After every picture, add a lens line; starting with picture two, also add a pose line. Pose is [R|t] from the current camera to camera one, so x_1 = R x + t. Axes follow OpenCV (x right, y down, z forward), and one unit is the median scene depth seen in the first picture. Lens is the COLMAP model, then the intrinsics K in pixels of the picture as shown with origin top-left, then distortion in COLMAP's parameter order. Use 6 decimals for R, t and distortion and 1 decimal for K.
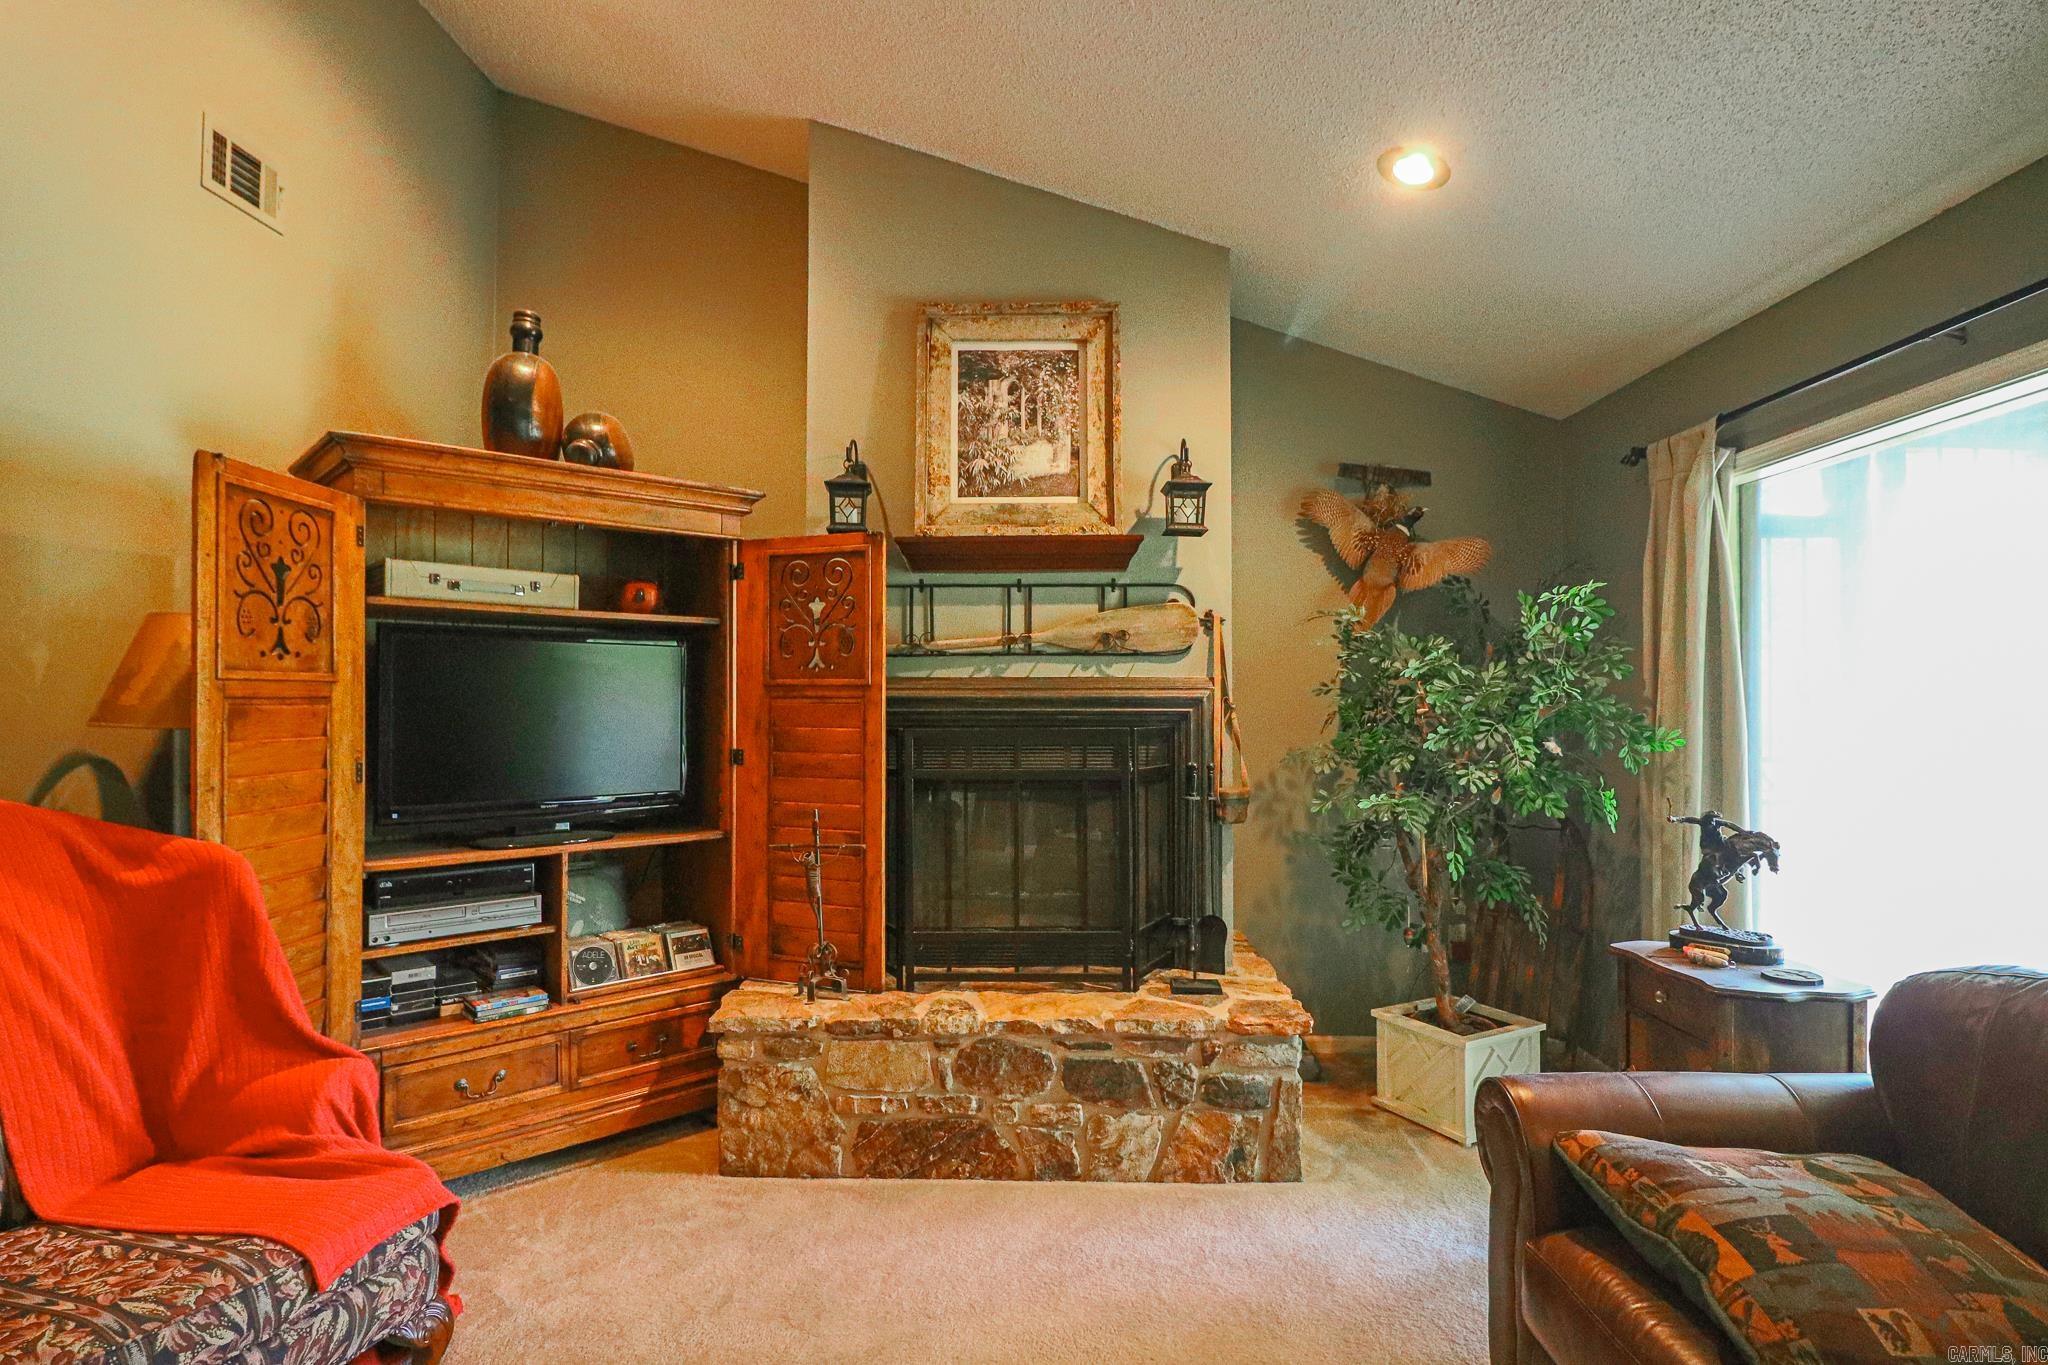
lens RADIAL K [[1056.5, 0, 1032.3], [0, 1056.5, 688.1], [0, 0, 1]] dist [-0.005857, -0.013049]
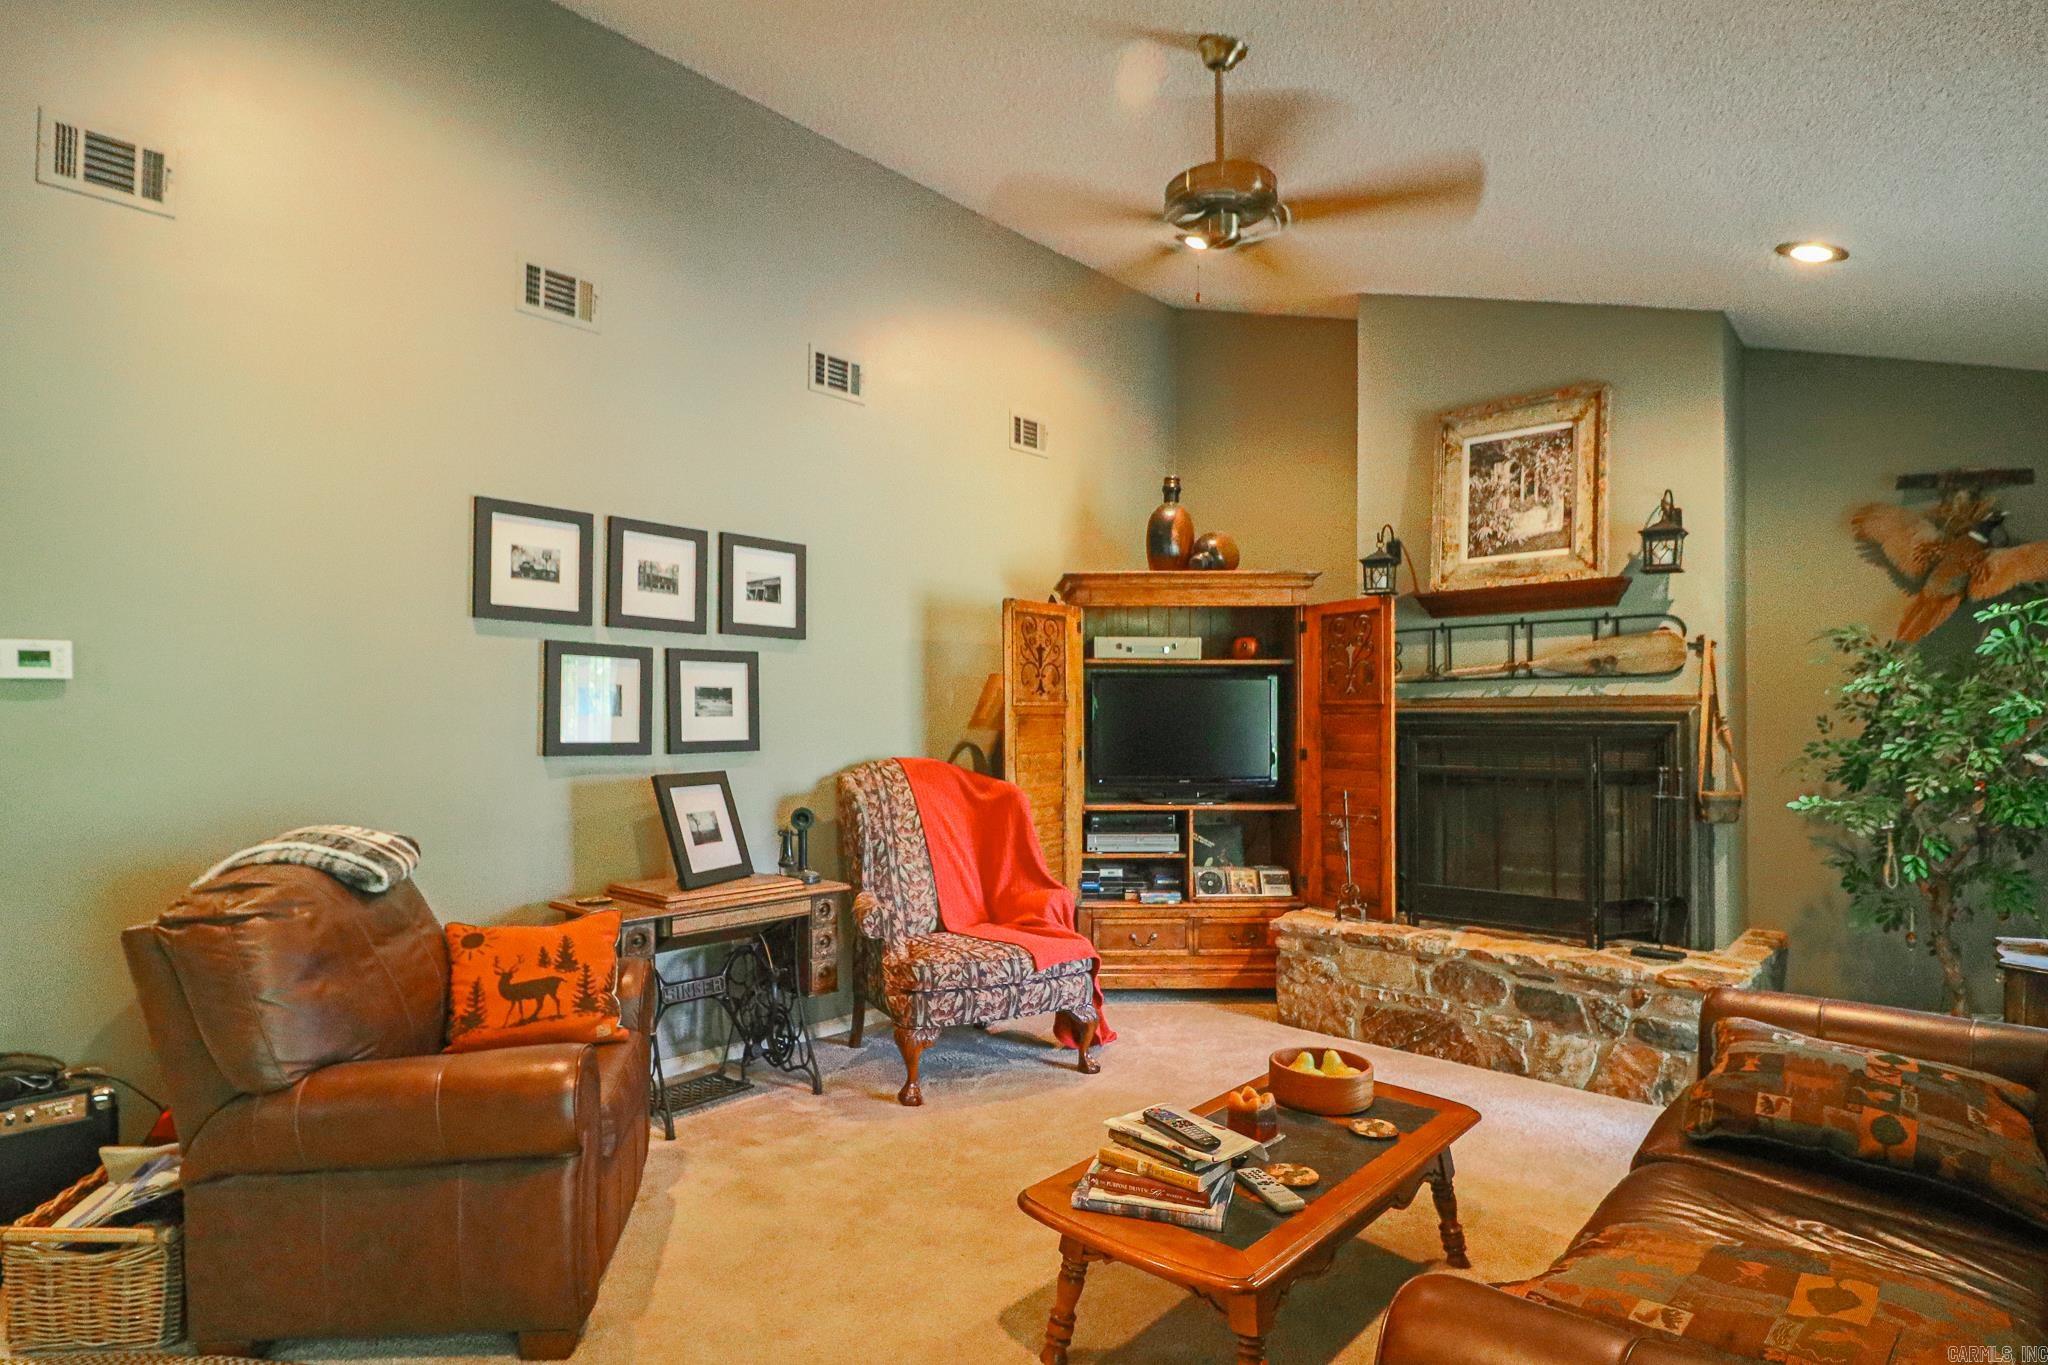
lens RADIAL K [[1056.5, 0, 973.6], [0, 1056.5, 724.9], [0, 0, 1]] dist [-0.005857, -0.013049]
pose [[0.730026, 0.001620, -0.683418, 0.435818], [0.010506, 0.999852, 0.013592, -0.000725], [0.683339, -0.017103, 0.729901, -0.427978]]
